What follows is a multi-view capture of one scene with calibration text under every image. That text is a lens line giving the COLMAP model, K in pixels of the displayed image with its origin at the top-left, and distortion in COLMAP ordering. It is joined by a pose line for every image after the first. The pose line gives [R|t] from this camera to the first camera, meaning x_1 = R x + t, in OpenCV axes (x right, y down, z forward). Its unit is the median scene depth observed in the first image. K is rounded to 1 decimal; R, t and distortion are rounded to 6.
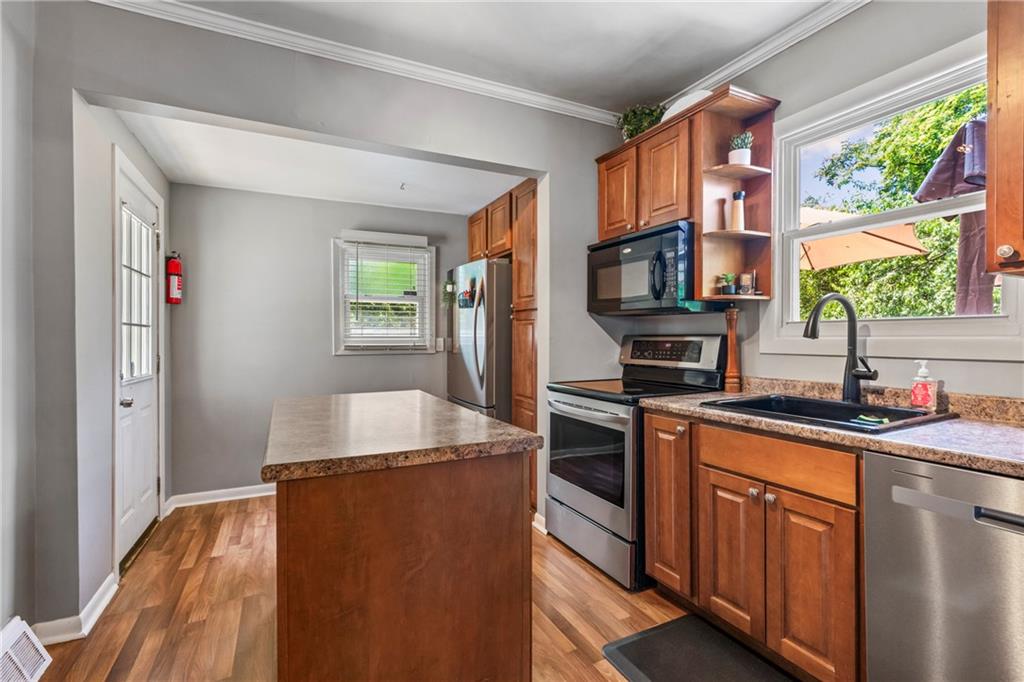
lens RADIAL K [[459.6, 0, 511.9], [0, 459.6, 341.6], [0, 0, 1]] dist [-0.004686, 0.000606]
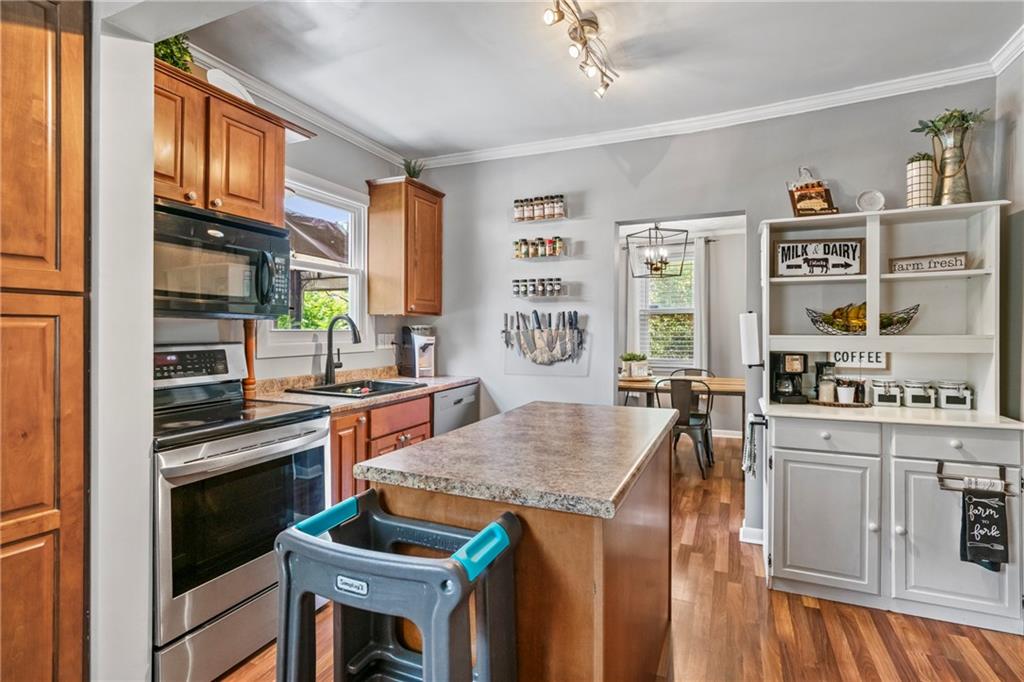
lens RADIAL K [[506.2, 0, 515.3], [0, 506.2, 334.7], [0, 0, 1]] dist [-0.012560, 0.000583]
pose [[-0.638752, -0.009807, 0.769350, -0.770180], [0.005947, 0.999826, 0.017682, -0.048542], [-0.769390, 0.015870, -0.638583, 1.272584]]
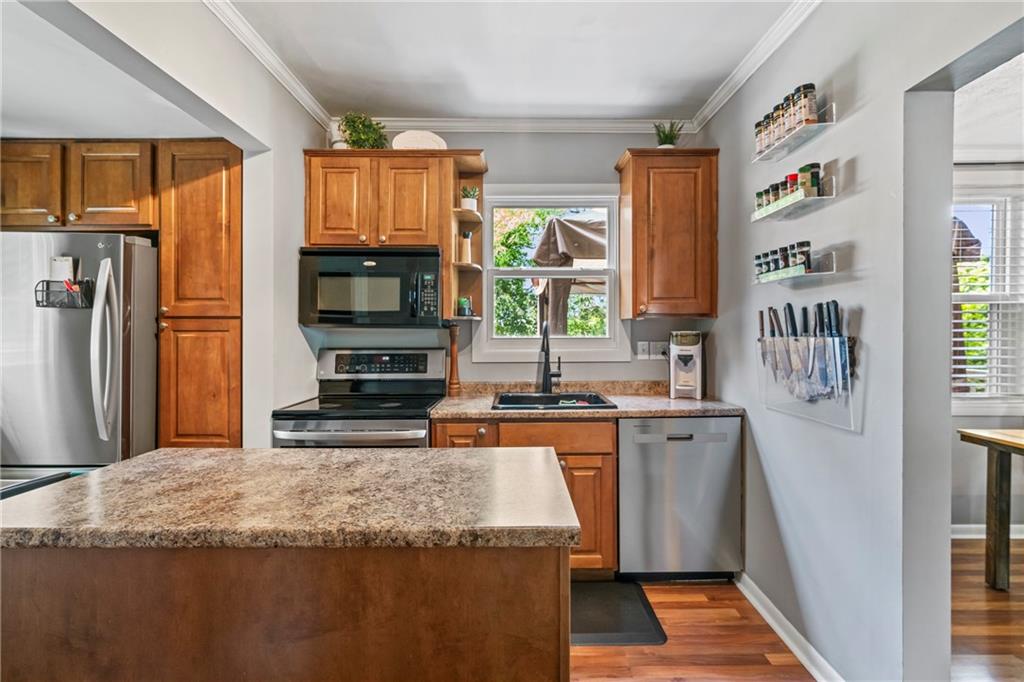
lens RADIAL K [[506.2, 0, 511.5], [0, 506.2, 334.3], [0, 0, 1]] dist [-0.012560, 0.000583]
pose [[0.459982, -0.002164, 0.887926, -0.625474], [0.013092, 0.999905, -0.004345, -0.043387], [-0.887832, 0.013624, 0.459966, 0.265263]]
